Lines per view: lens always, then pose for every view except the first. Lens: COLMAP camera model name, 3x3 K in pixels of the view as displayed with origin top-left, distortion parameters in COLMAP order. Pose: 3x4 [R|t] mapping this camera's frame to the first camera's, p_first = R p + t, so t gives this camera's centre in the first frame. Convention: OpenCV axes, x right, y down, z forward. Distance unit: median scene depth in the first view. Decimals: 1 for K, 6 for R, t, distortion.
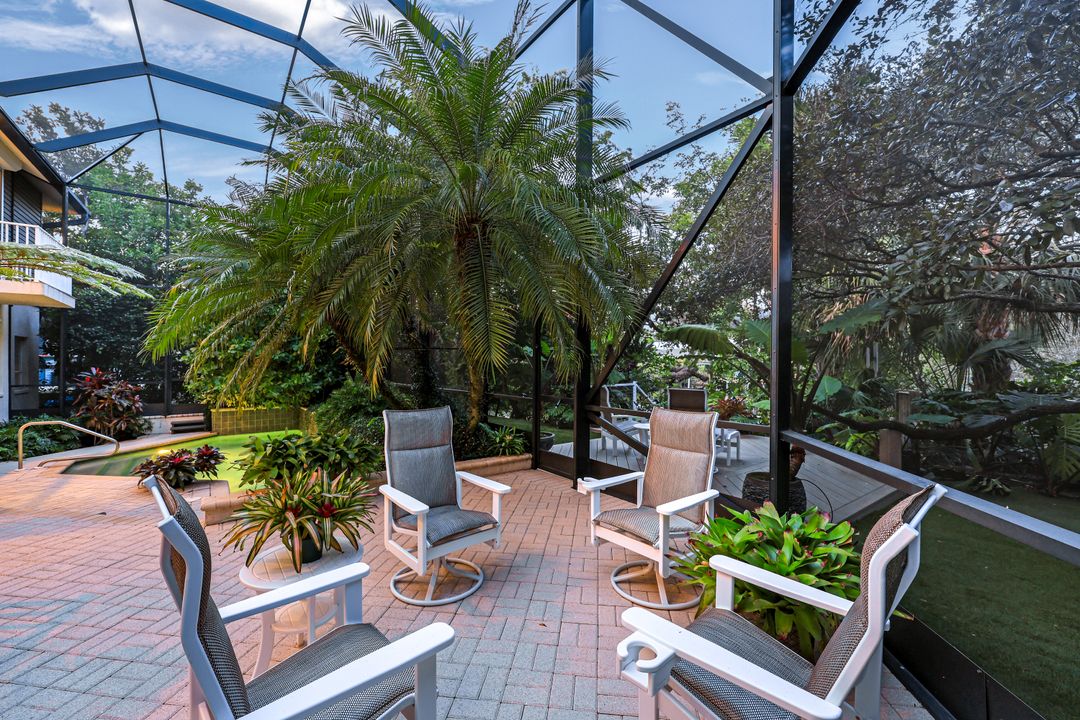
lens RADIAL K [[437.1, 0, 540.0], [0, 437.1, 360.0], [0, 0, 1]] dist [-0.000342, 0.000028]
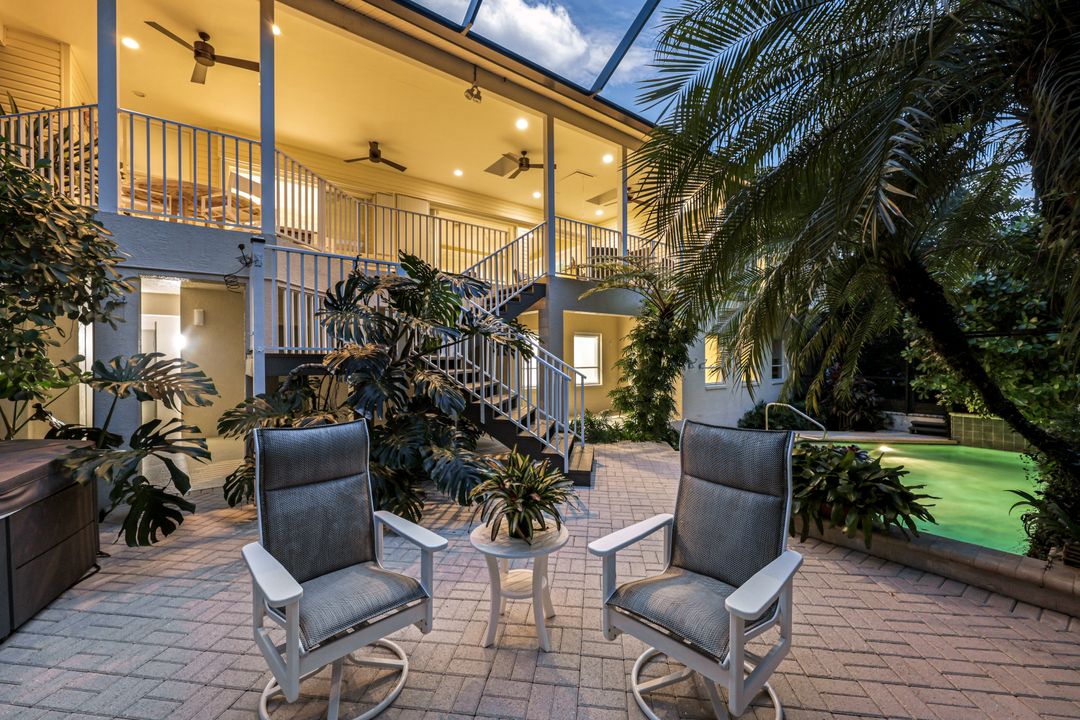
lens RADIAL K [[437.1, 0, 540.0], [0, 437.1, 360.0], [0, 0, 1]] dist [-0.000342, 0.000028]
pose [[0.091712, 0.007411, -0.995758, 0.027432], [0.002593, 0.999967, 0.007682, 0.000911], [0.995782, -0.003286, 0.091690, 0.119592]]
